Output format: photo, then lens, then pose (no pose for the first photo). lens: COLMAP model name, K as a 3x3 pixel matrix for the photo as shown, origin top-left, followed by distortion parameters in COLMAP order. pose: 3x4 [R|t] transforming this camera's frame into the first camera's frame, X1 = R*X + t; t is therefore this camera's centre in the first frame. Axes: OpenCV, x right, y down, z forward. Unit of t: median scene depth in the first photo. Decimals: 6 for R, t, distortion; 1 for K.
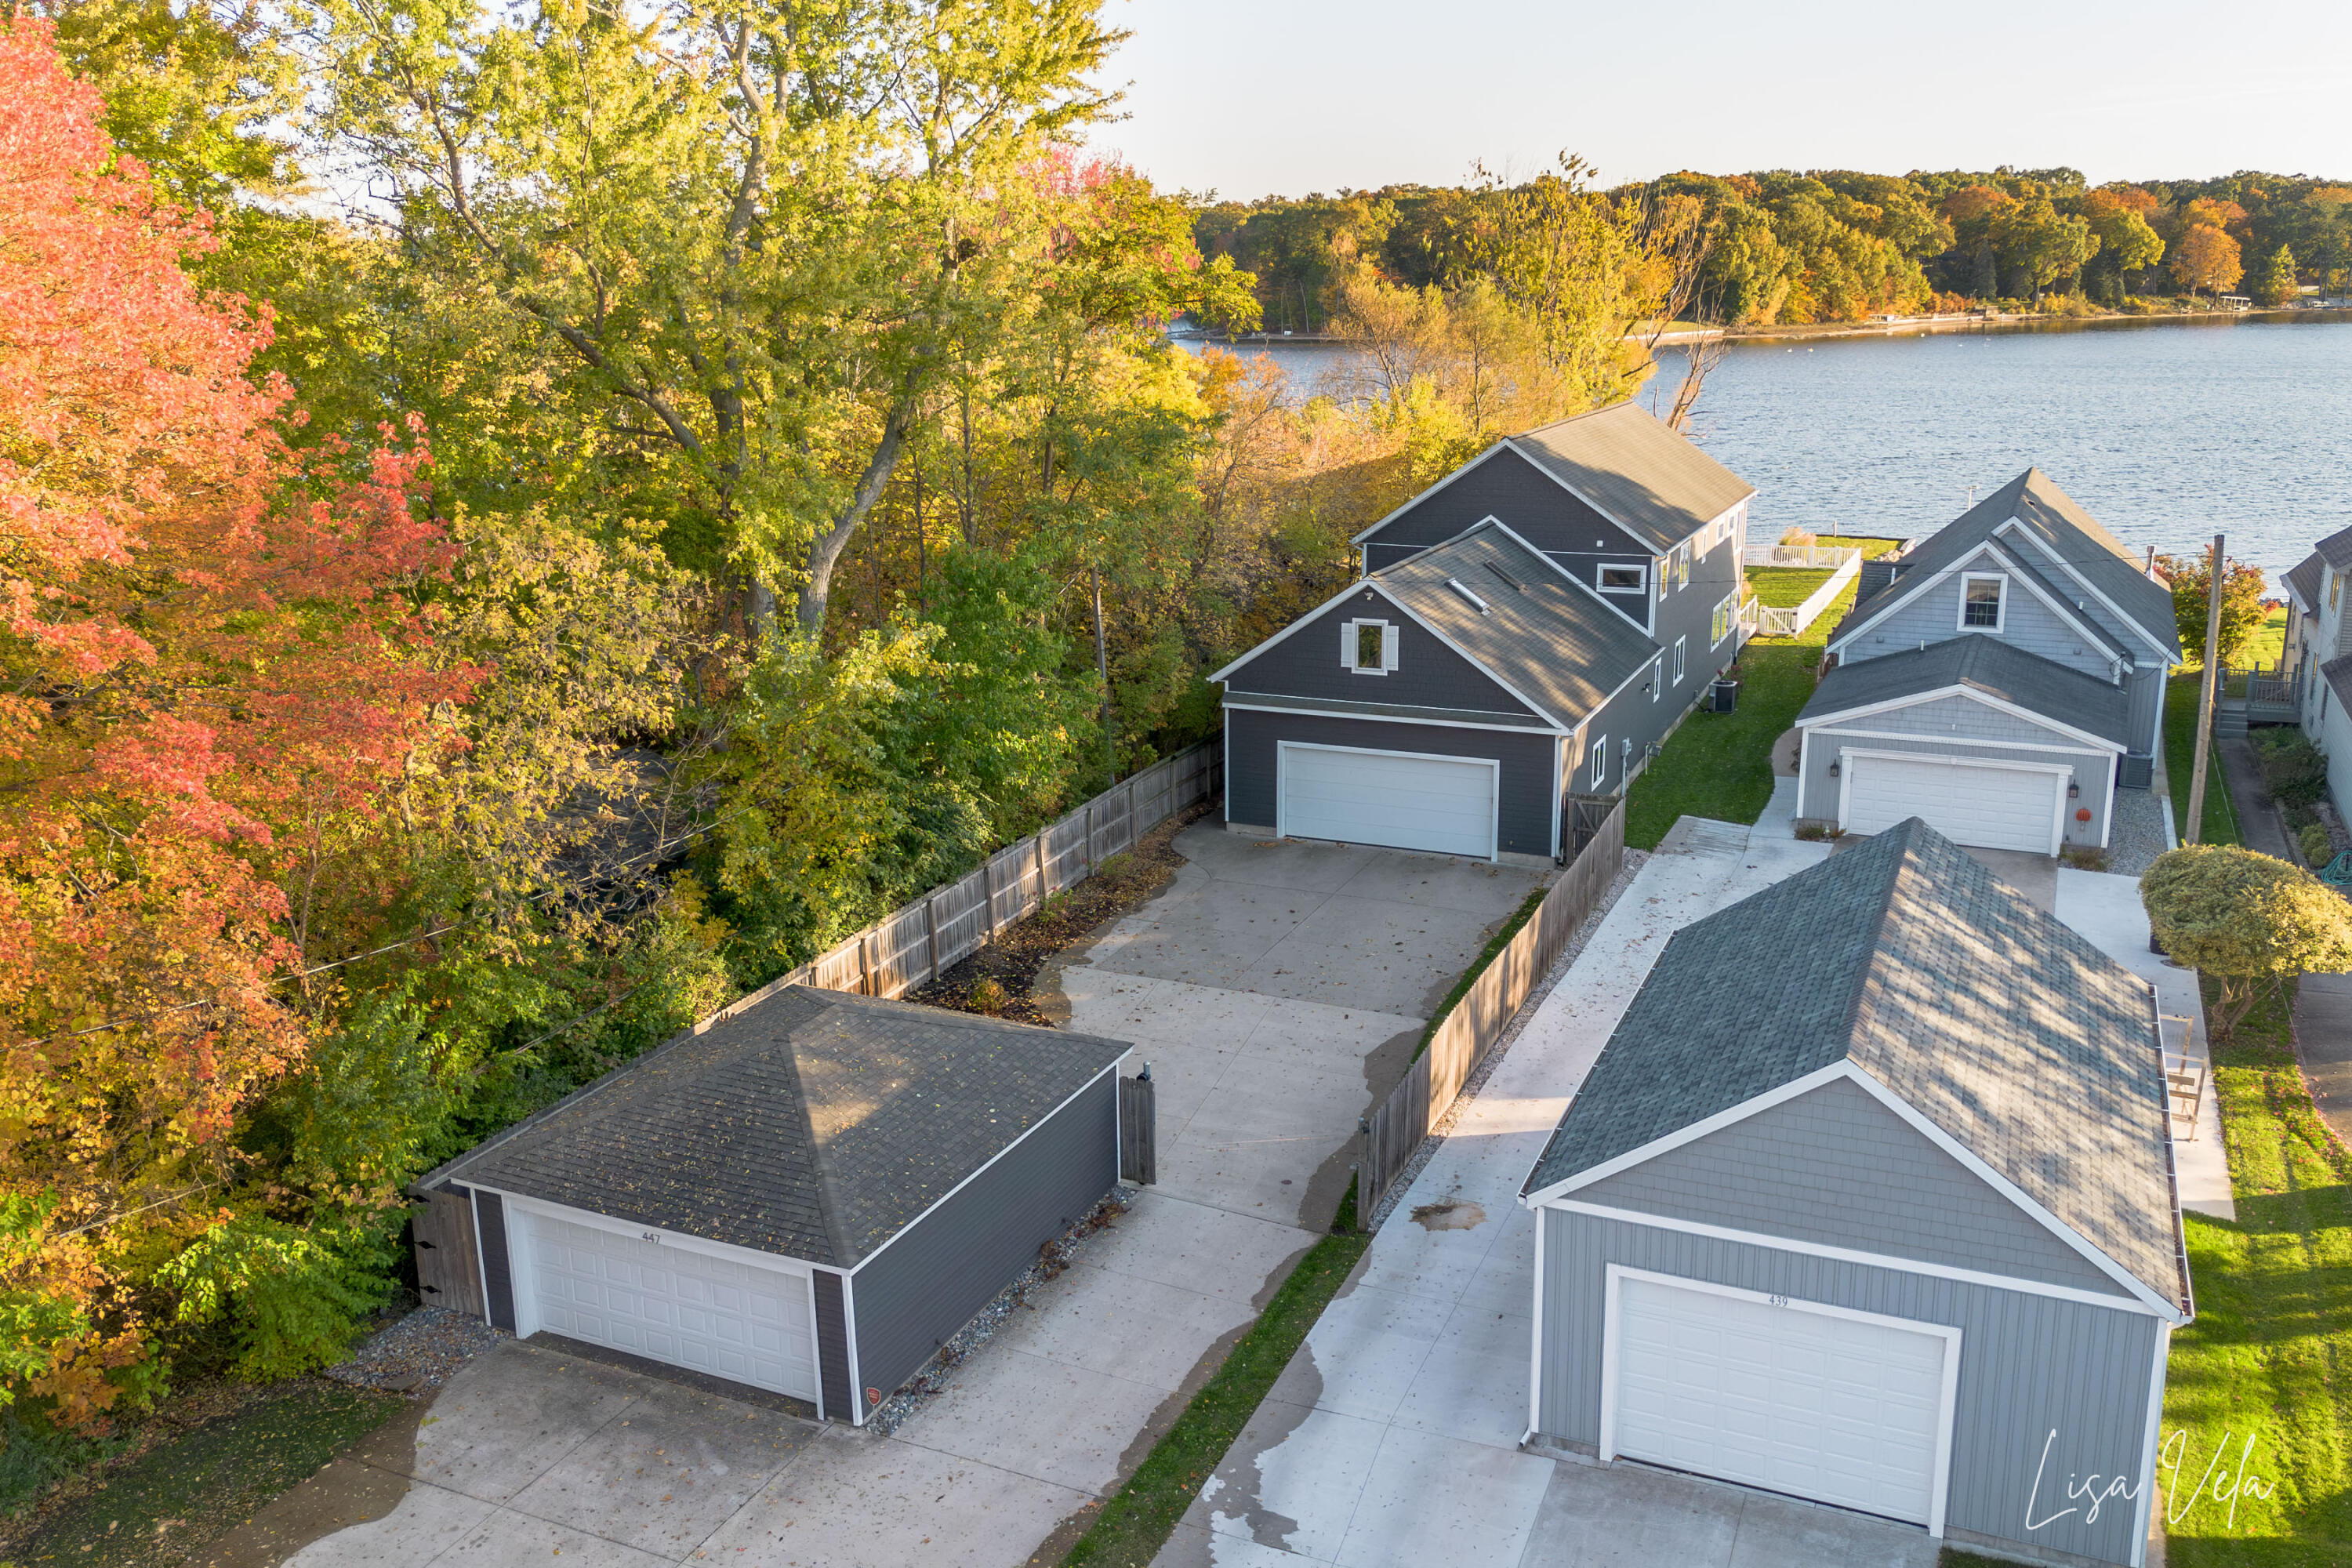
lens RADIAL K [[1956.1, 0, 1197.4], [0, 1956.1, 794.4], [0, 0, 1]] dist [0.046574, -0.023661]
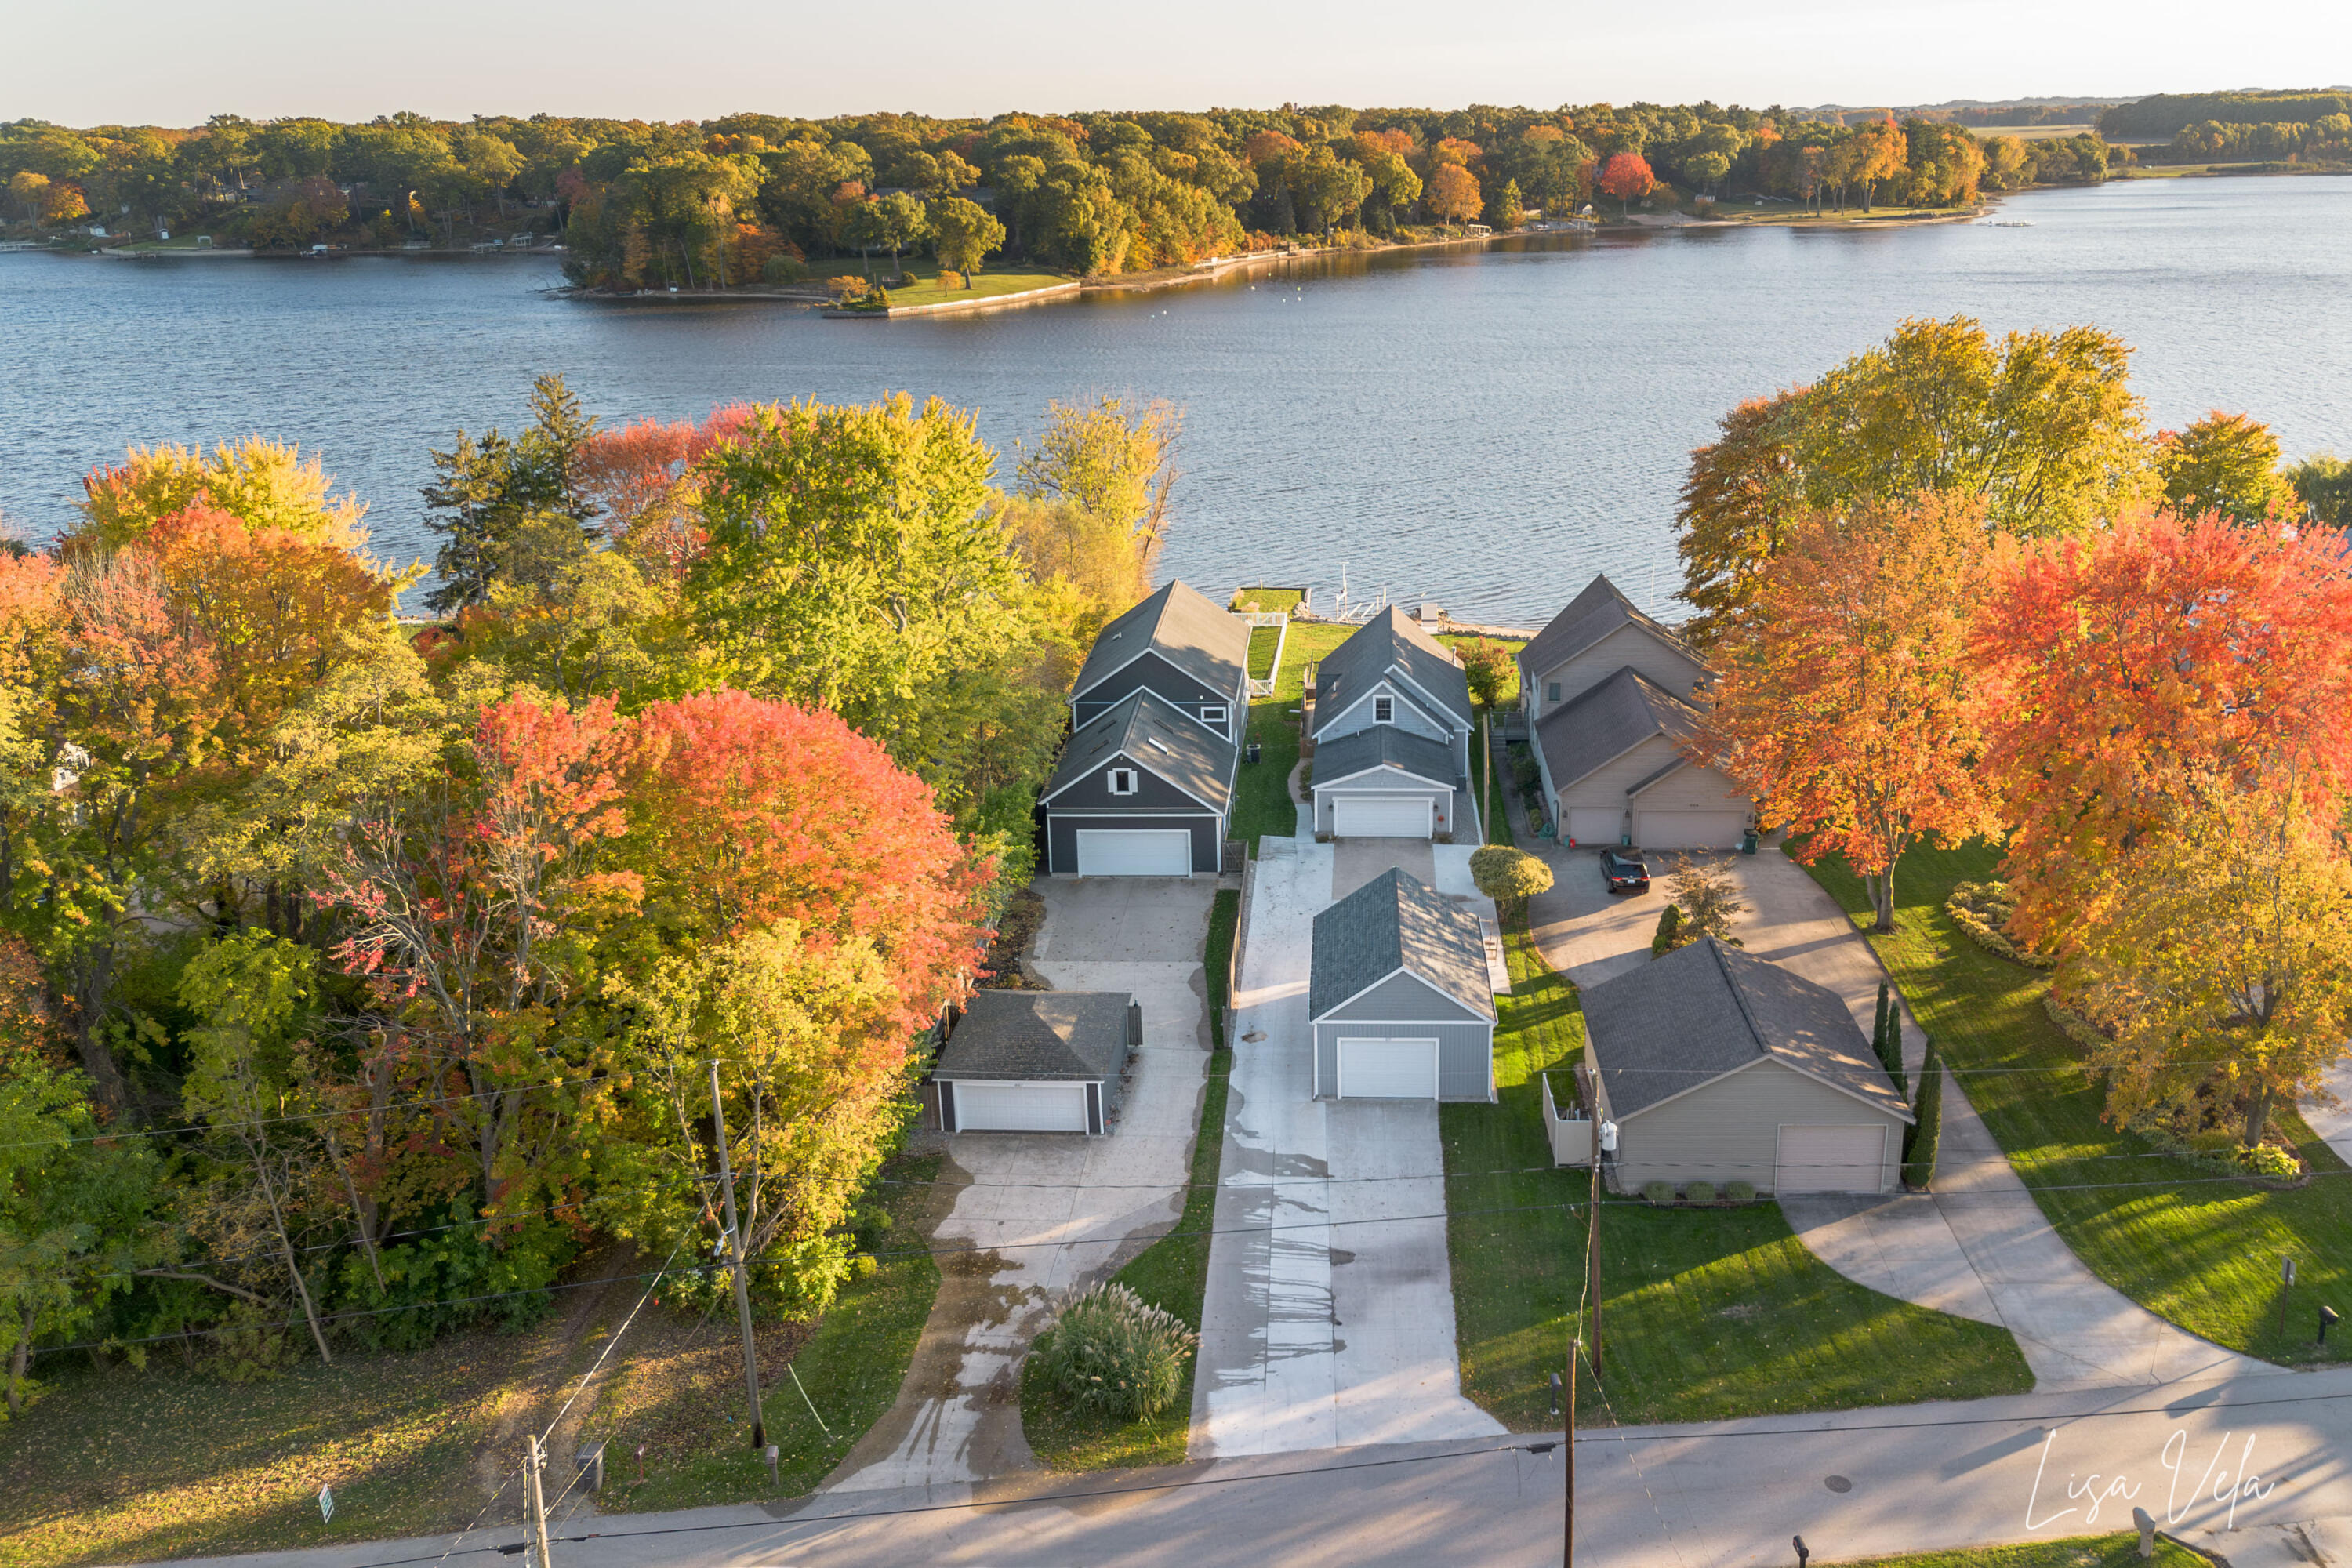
lens RADIAL K [[1990.8, 0, 1238.0], [0, 1990.8, 785.5], [0, 0, 1]] dist [0.087761, -0.122418]
pose [[0.937180, -0.118984, 0.327928, -0.410487], [0.100017, 0.992217, 0.074173, -0.182869], [-0.334201, -0.036715, 0.941786, -0.854522]]
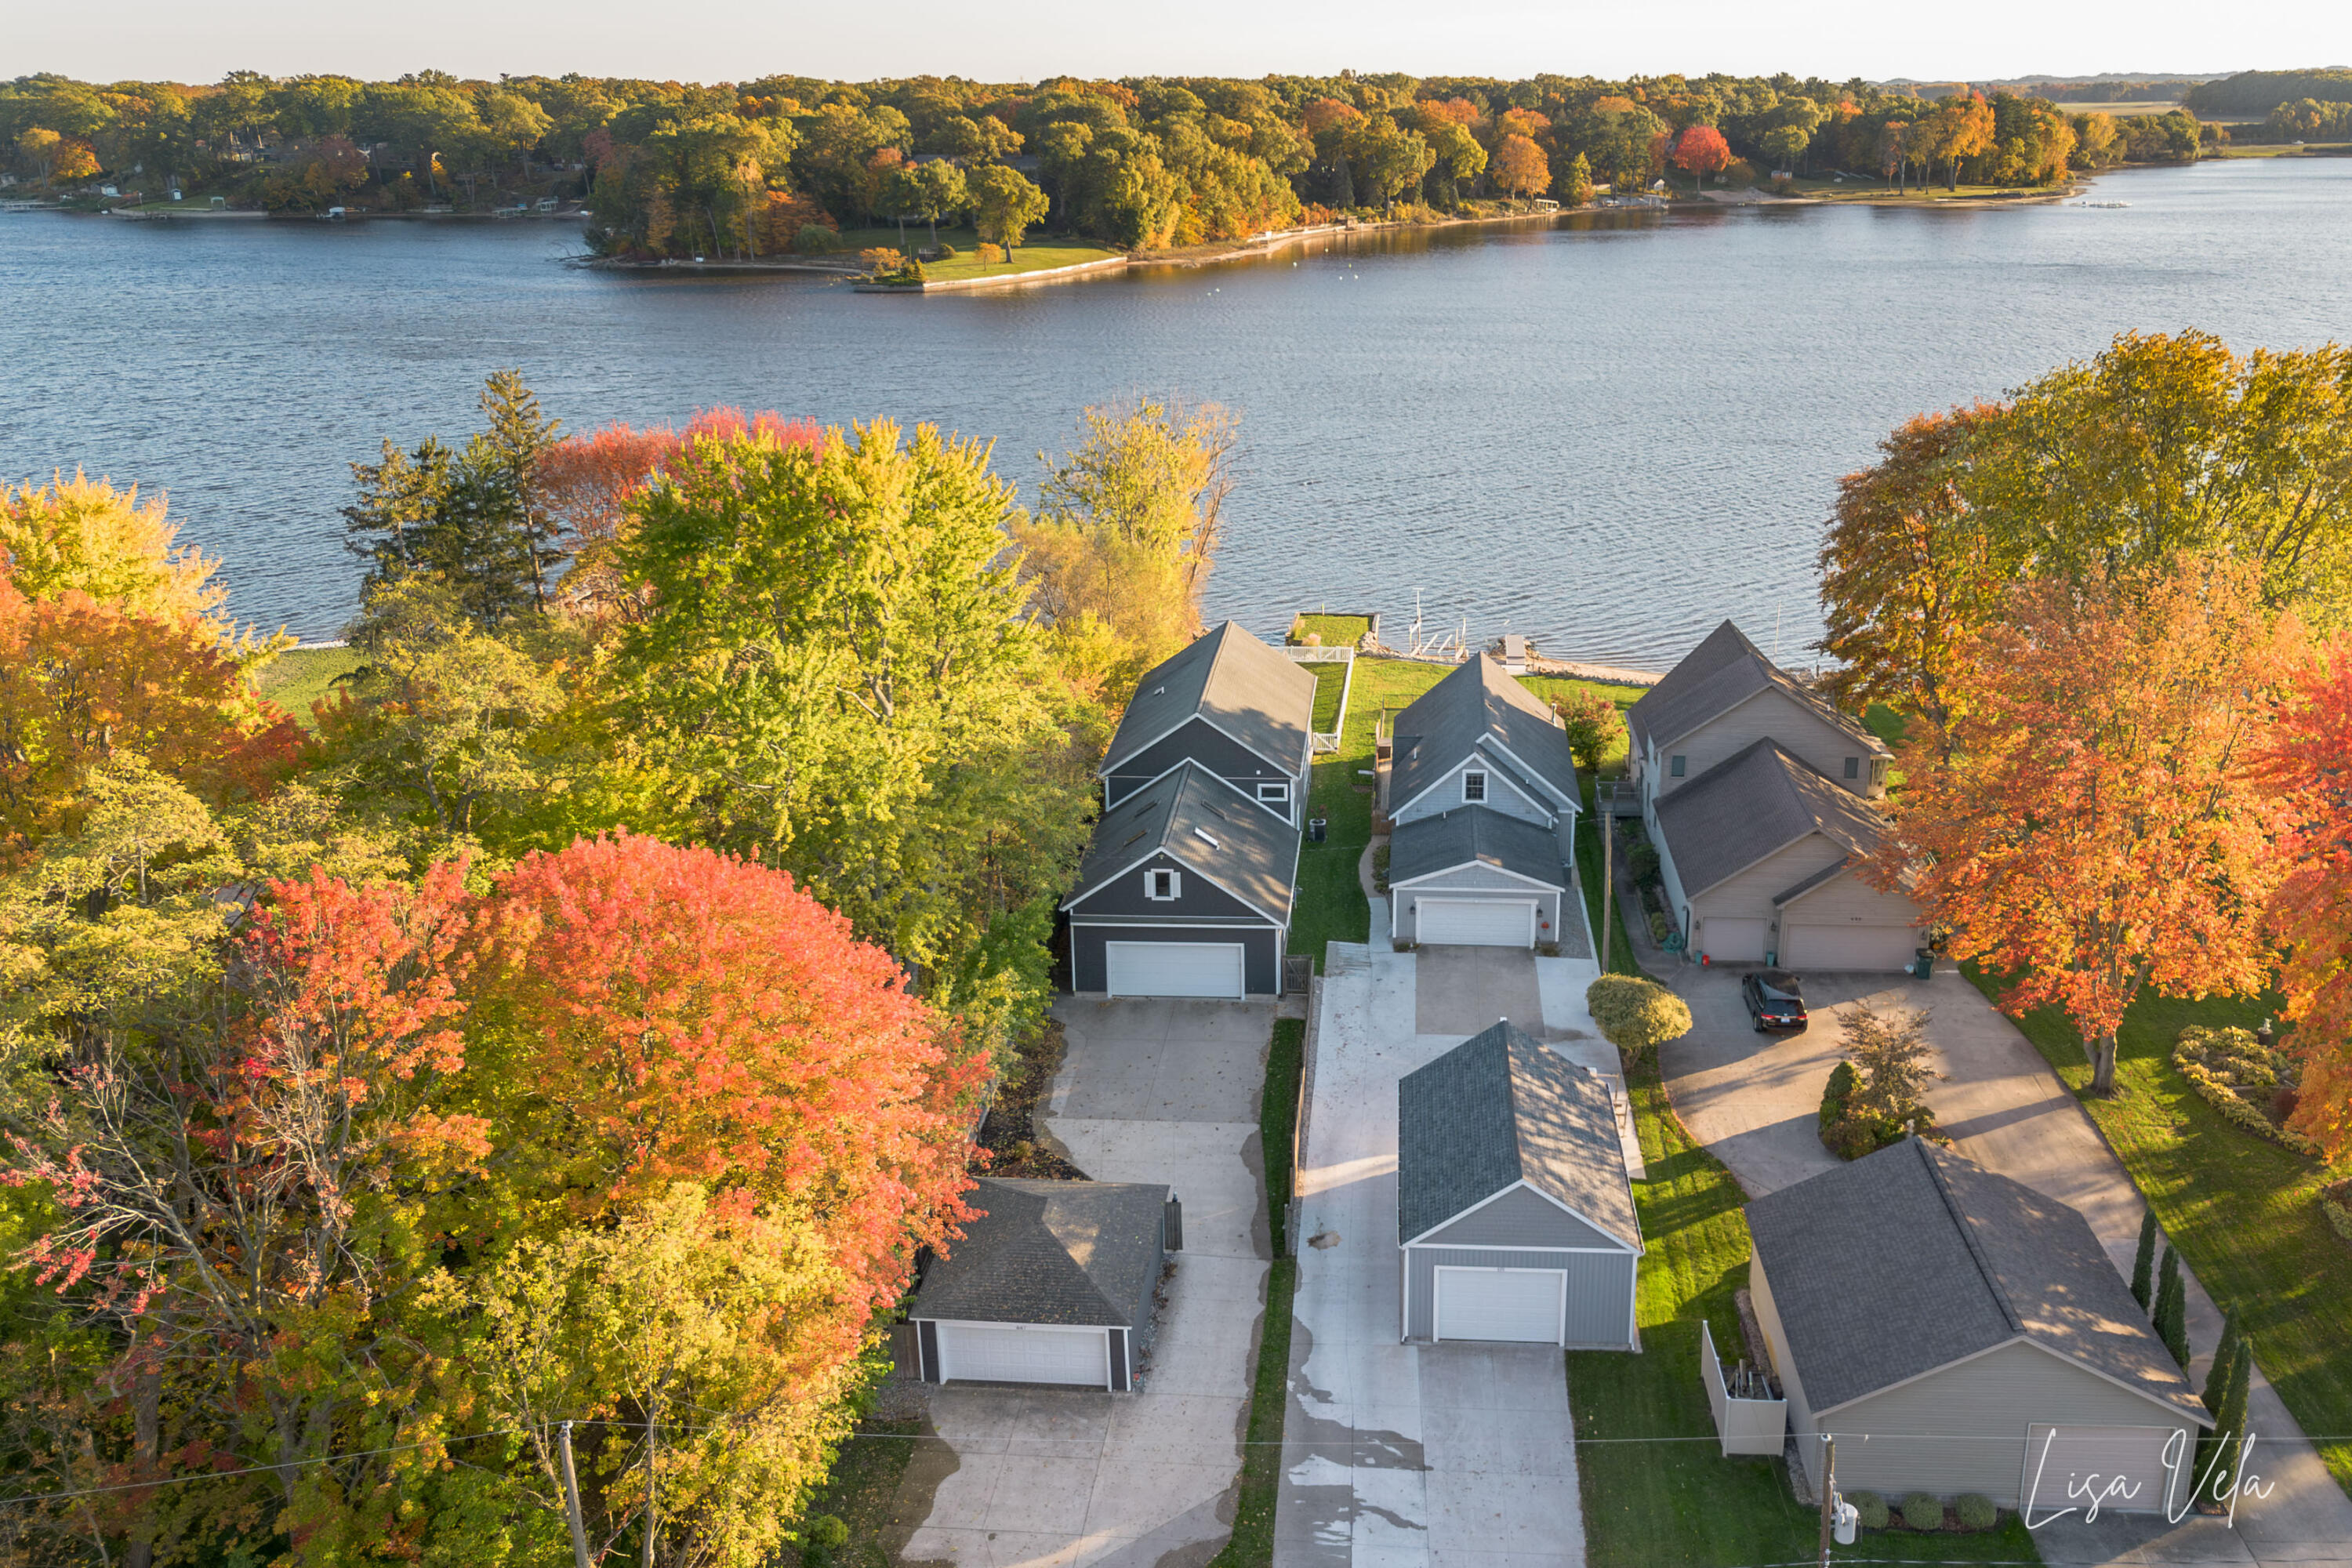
lens RADIAL K [[2022.1, 0, 1261.0], [0, 2022.1, 778.6], [0, 0, 1]] dist [0.078774, -0.104121]
pose [[0.942088, -0.107962, 0.317514, -0.318449], [0.086917, 0.993017, 0.079761, -0.254514], [-0.323908, -0.047544, 0.944893, -0.567336]]
